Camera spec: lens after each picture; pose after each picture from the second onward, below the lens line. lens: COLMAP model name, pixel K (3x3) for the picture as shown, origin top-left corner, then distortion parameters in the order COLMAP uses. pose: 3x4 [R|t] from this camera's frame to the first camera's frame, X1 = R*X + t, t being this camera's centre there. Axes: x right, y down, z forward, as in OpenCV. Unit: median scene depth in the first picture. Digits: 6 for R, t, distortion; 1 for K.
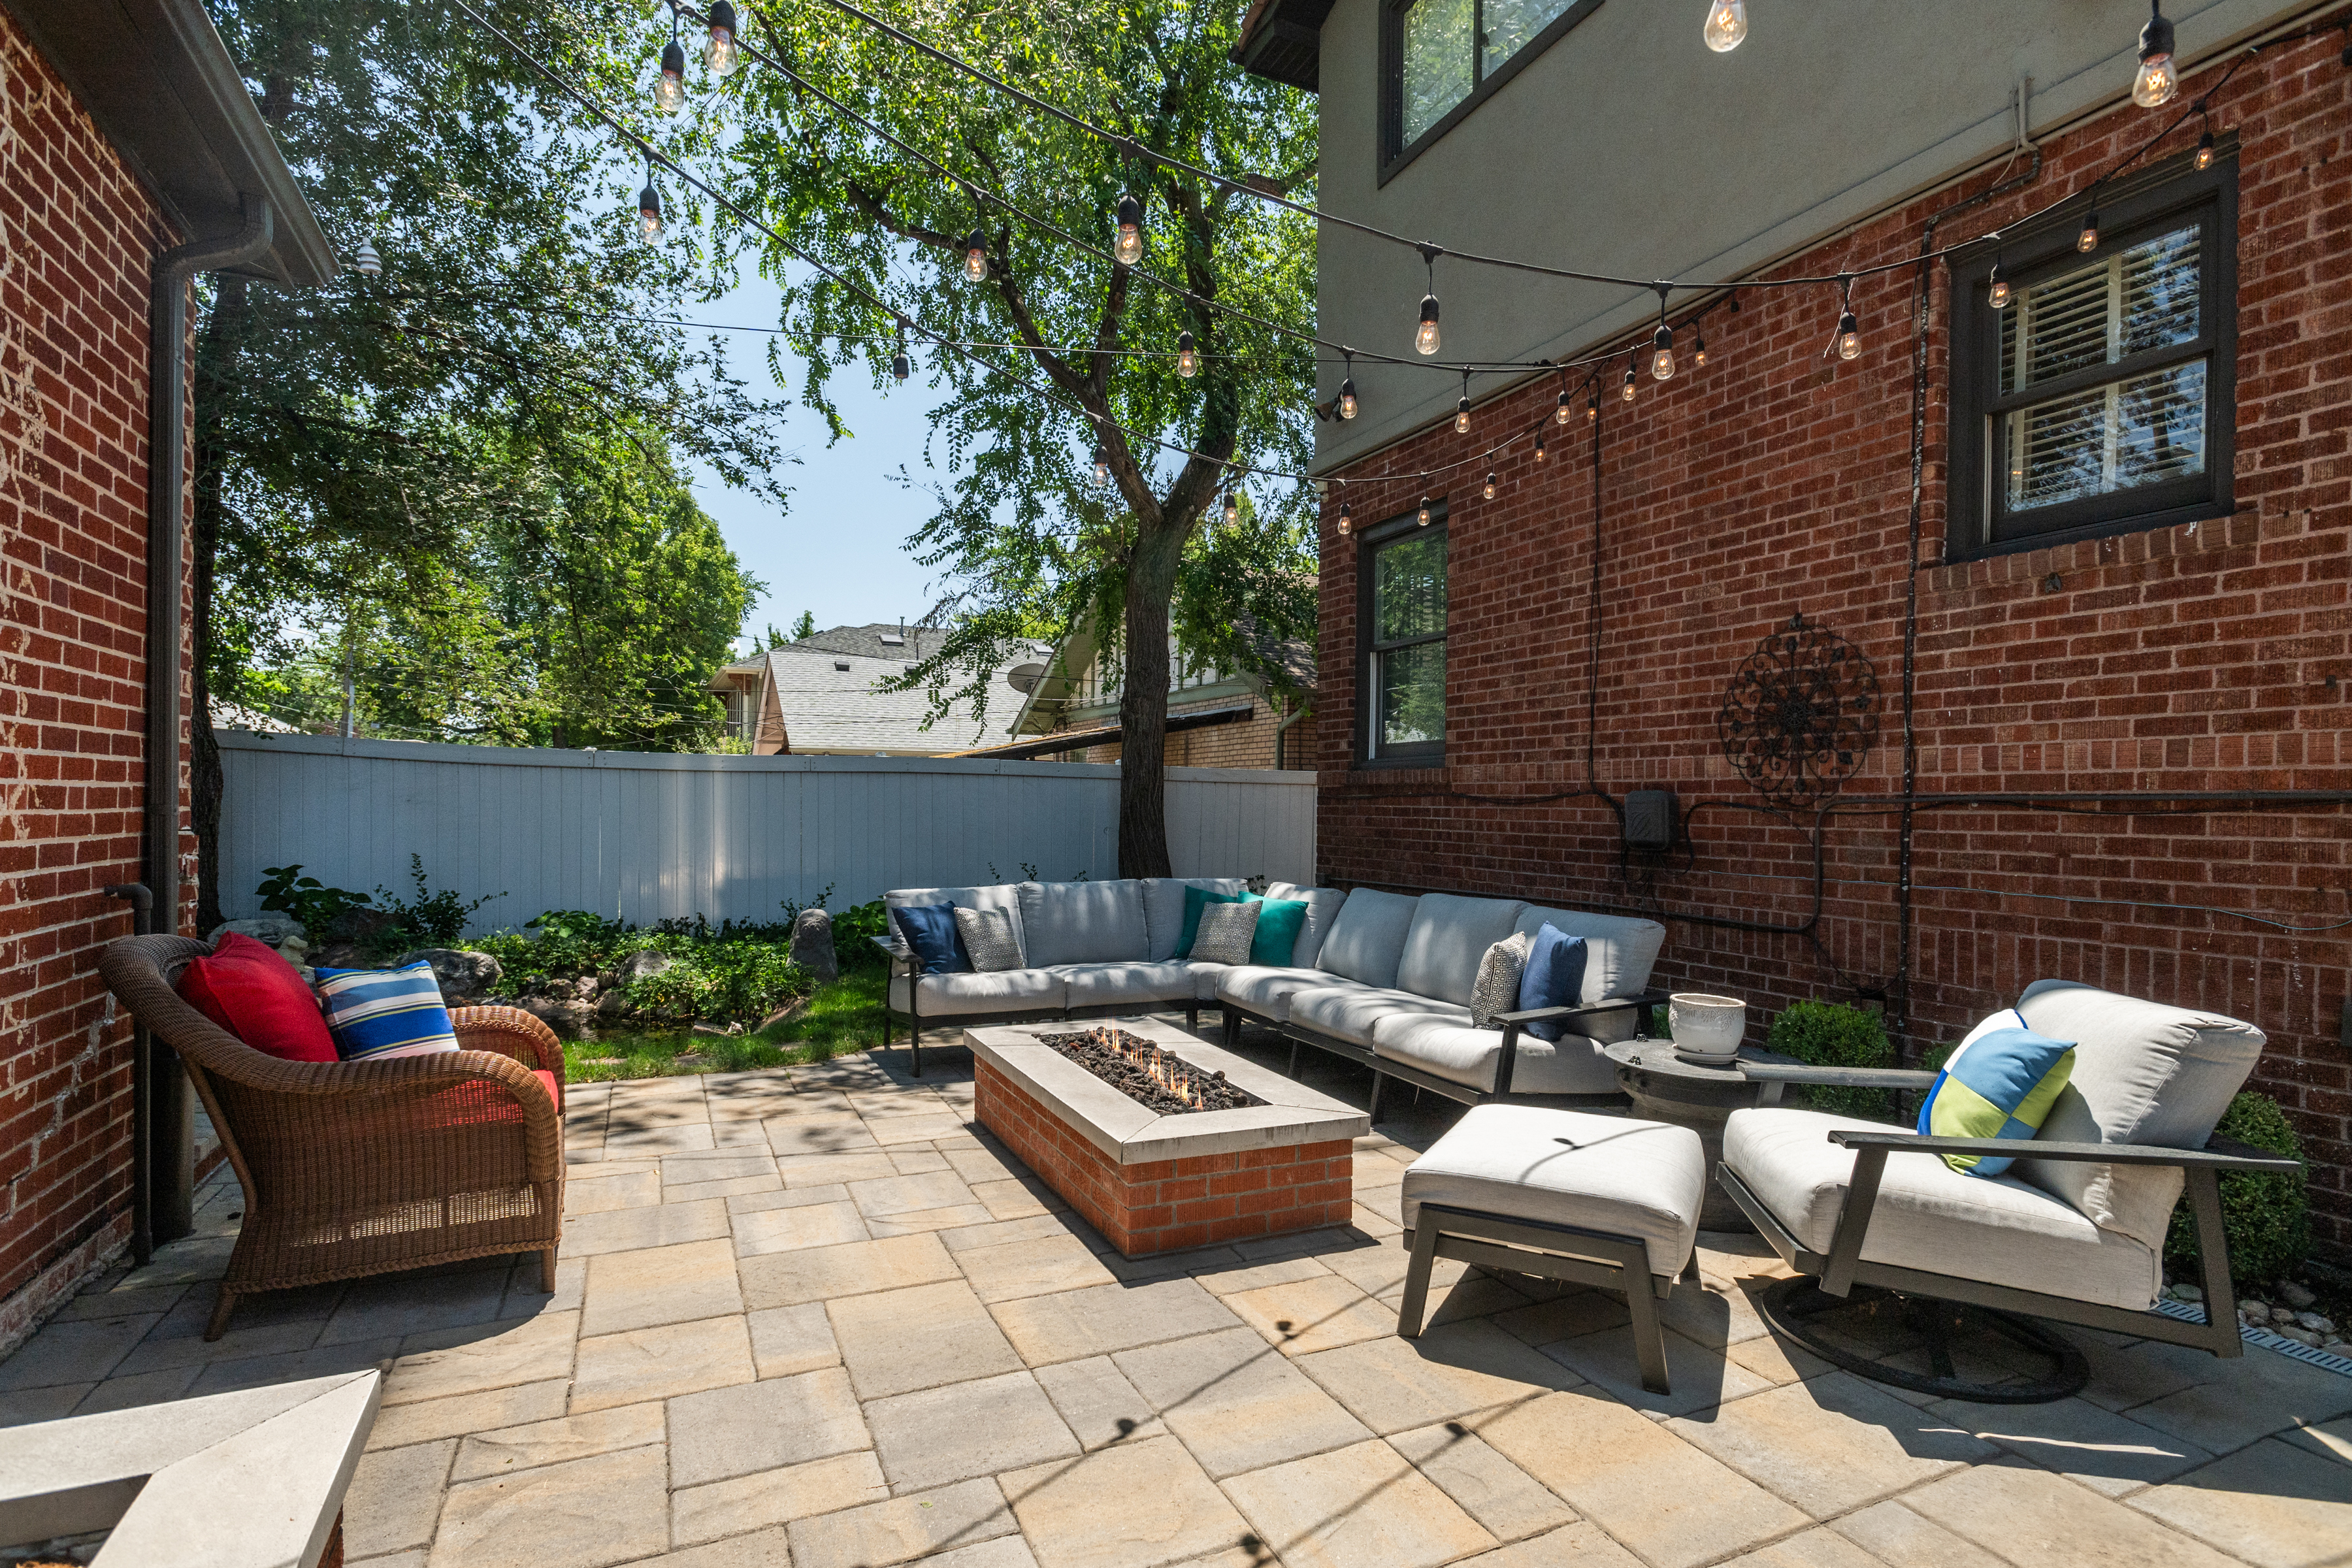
lens RADIAL K [[1166.0, 0, 1175.9], [0, 1166.0, 801.4], [0, 0, 1]] dist [0.001700, 0.000416]
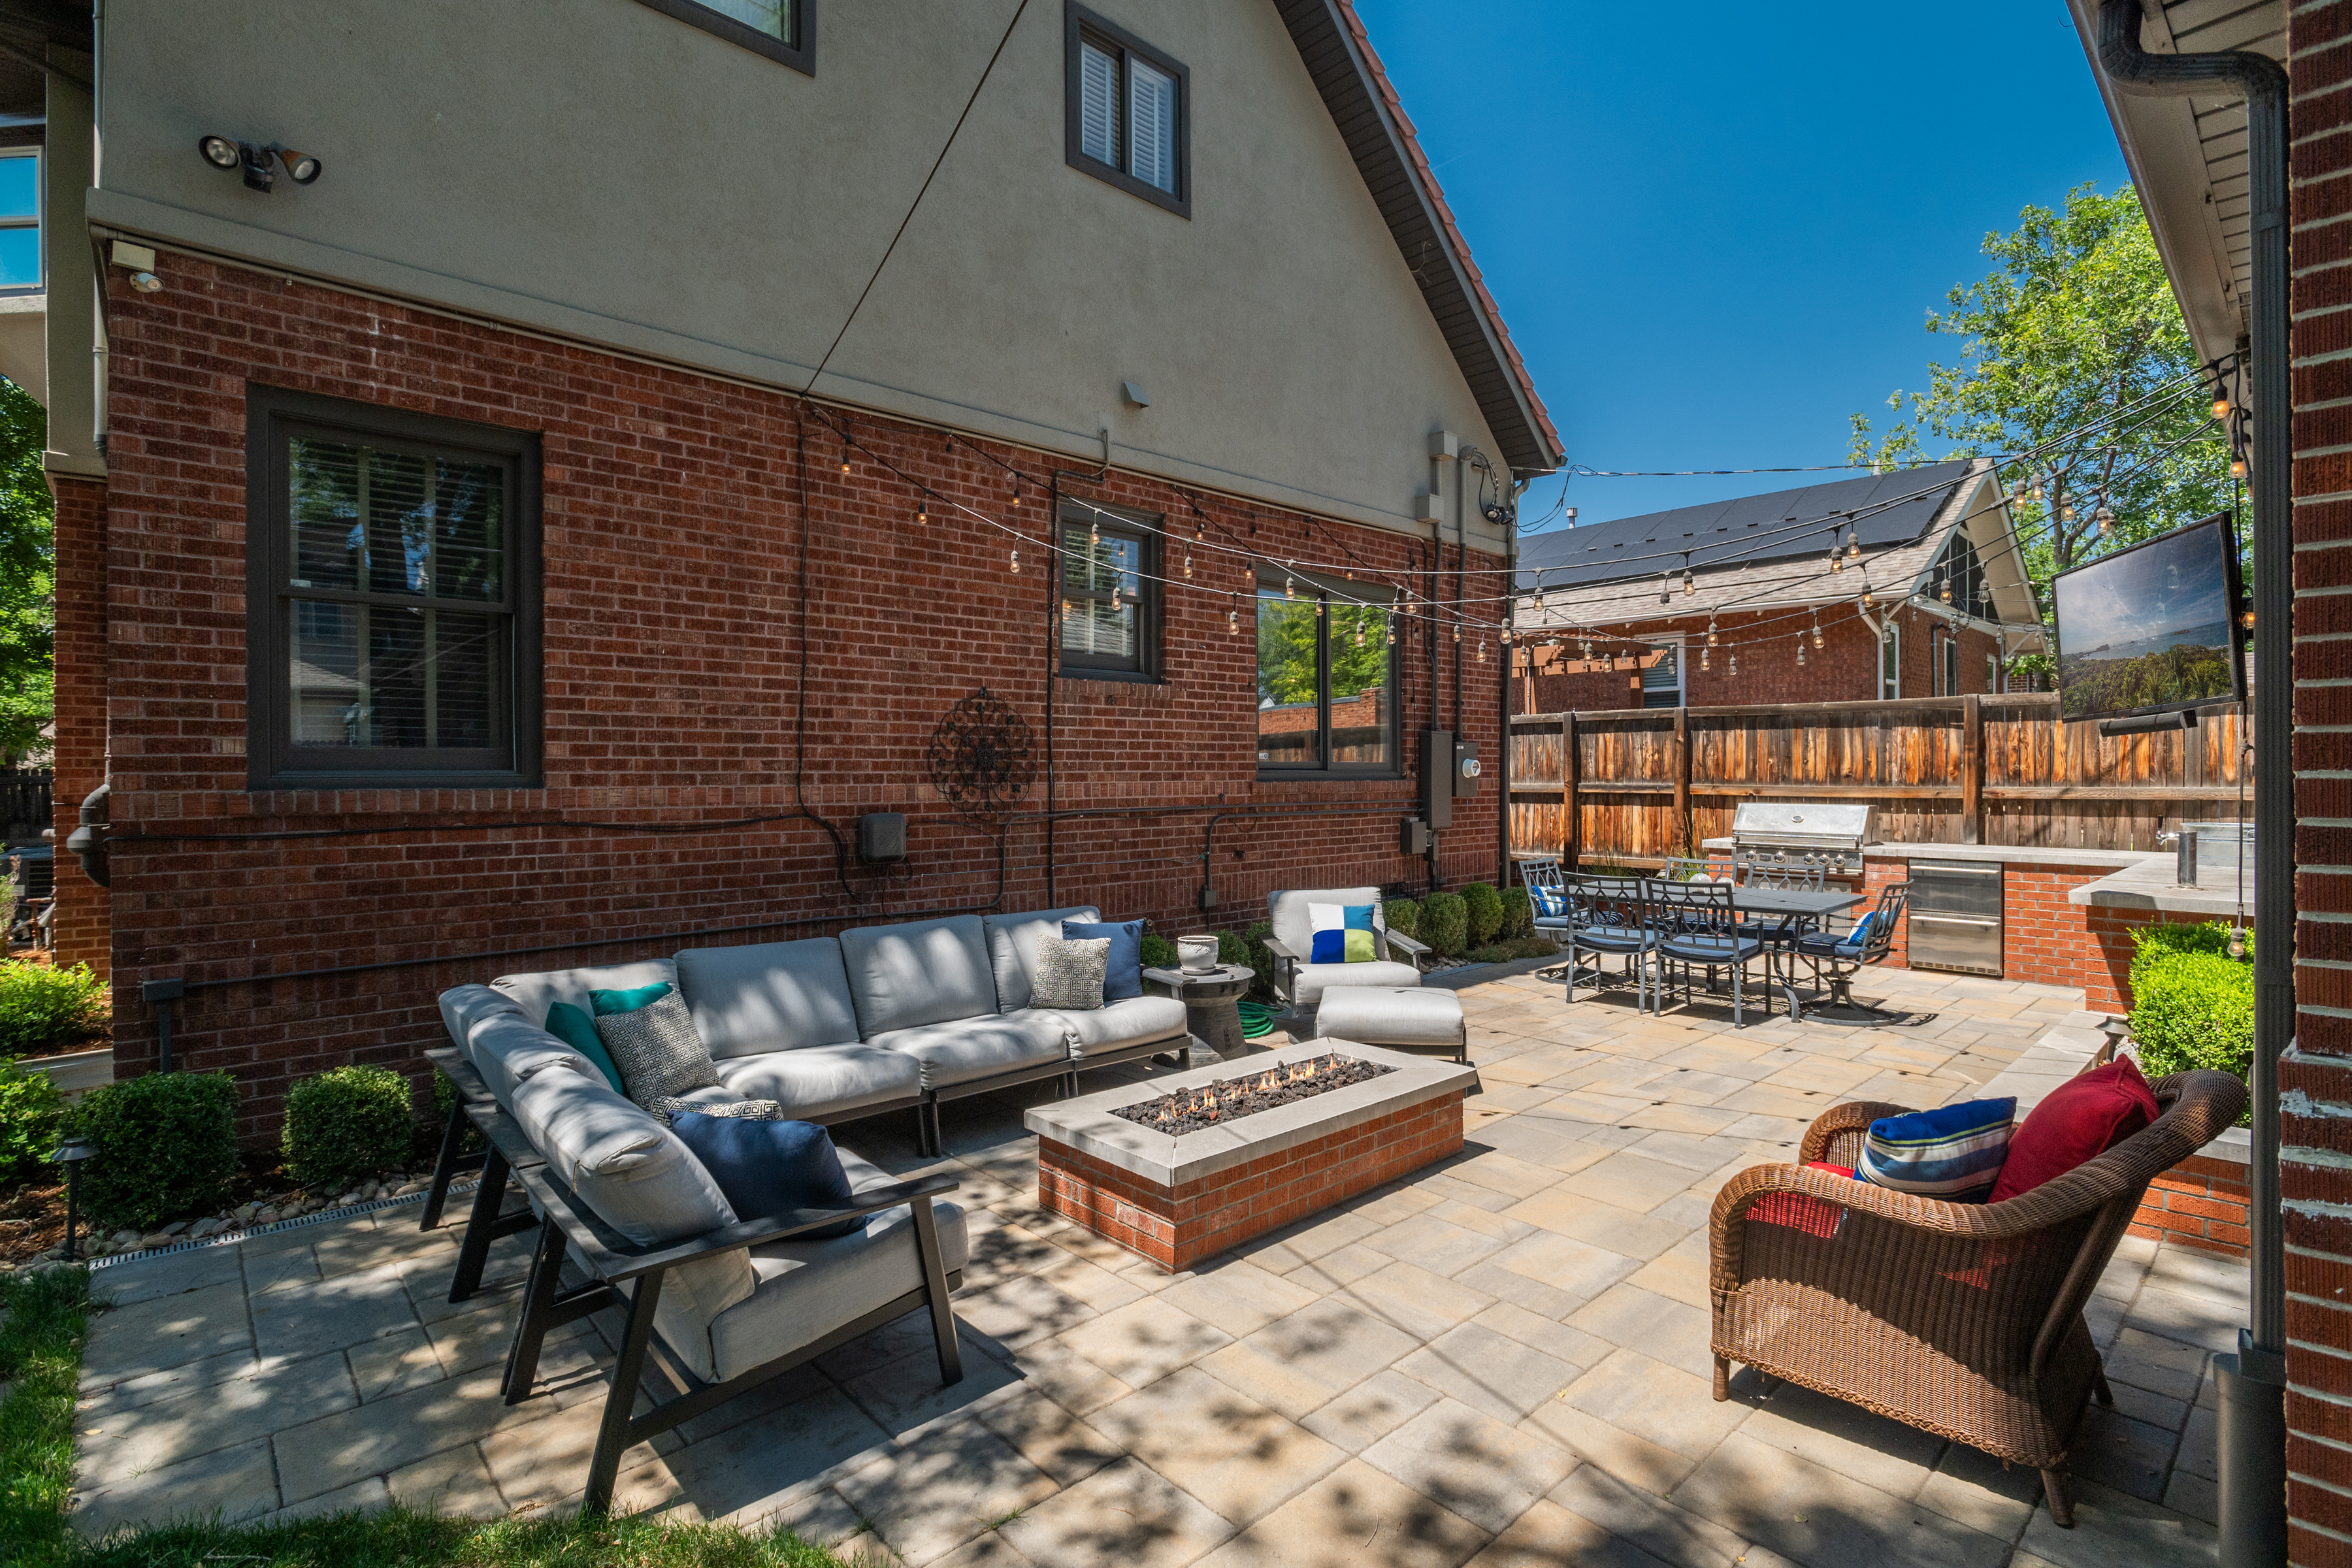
lens RADIAL K [[1131.1, 0, 1182.3], [0, 1131.1, 774.9], [0, 0, 1]] dist [-0.000918, 0.000113]
pose [[-0.301508, -0.011210, 0.953398, -0.899875], [-0.002604, 0.999937, 0.010934, -0.070593], [-0.953460, 0.000814, -0.301518, 1.222589]]
